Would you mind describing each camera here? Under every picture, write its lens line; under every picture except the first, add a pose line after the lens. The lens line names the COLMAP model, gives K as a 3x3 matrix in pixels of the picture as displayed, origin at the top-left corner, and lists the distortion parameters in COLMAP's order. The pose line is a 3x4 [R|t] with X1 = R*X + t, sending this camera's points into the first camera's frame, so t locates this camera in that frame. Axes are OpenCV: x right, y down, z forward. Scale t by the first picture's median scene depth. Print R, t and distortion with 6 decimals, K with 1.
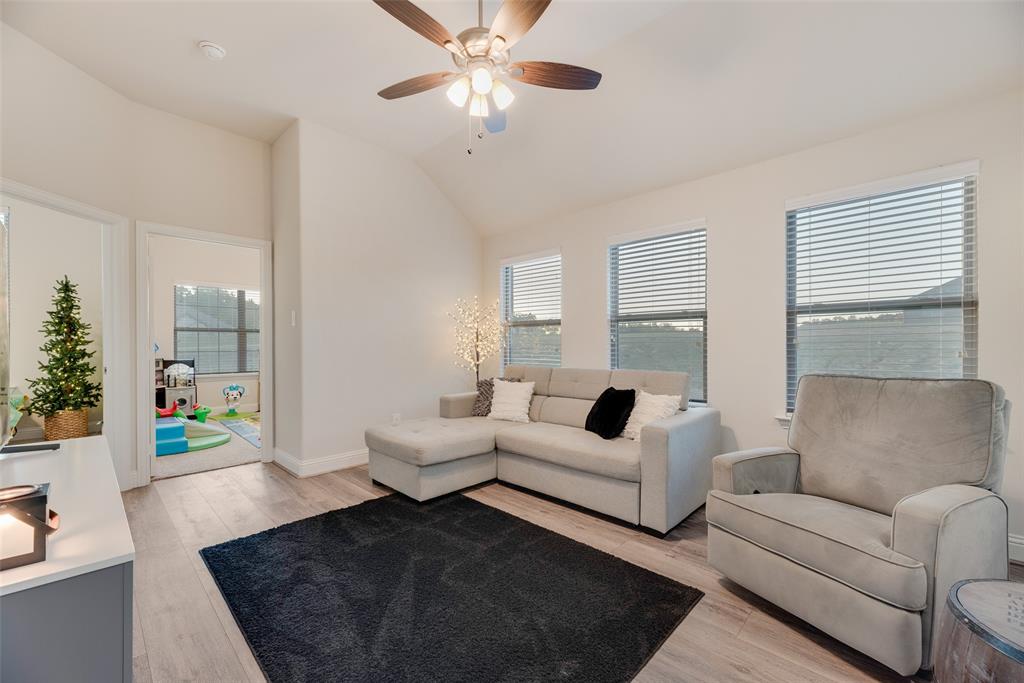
lens RADIAL K [[410.0, 0, 513.3], [0, 410.0, 343.6], [0, 0, 1]] dist [0.007062, -0.000196]
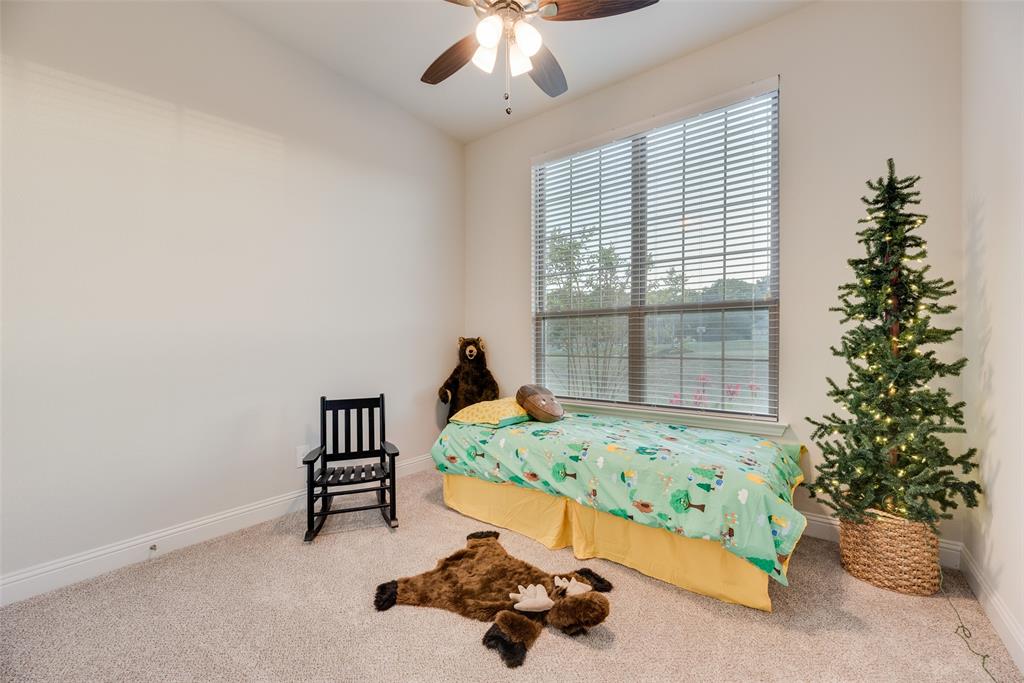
lens RADIAL K [[410.0, 0, 509.2], [0, 410.0, 344.8], [0, 0, 1]] dist [0.007062, -0.000196]
pose [[0.114496, 0.004216, -0.993415, -0.743096], [-0.000203, 0.999991, 0.004220, 0.004782], [0.993424, -0.000281, 0.114496, 0.605434]]
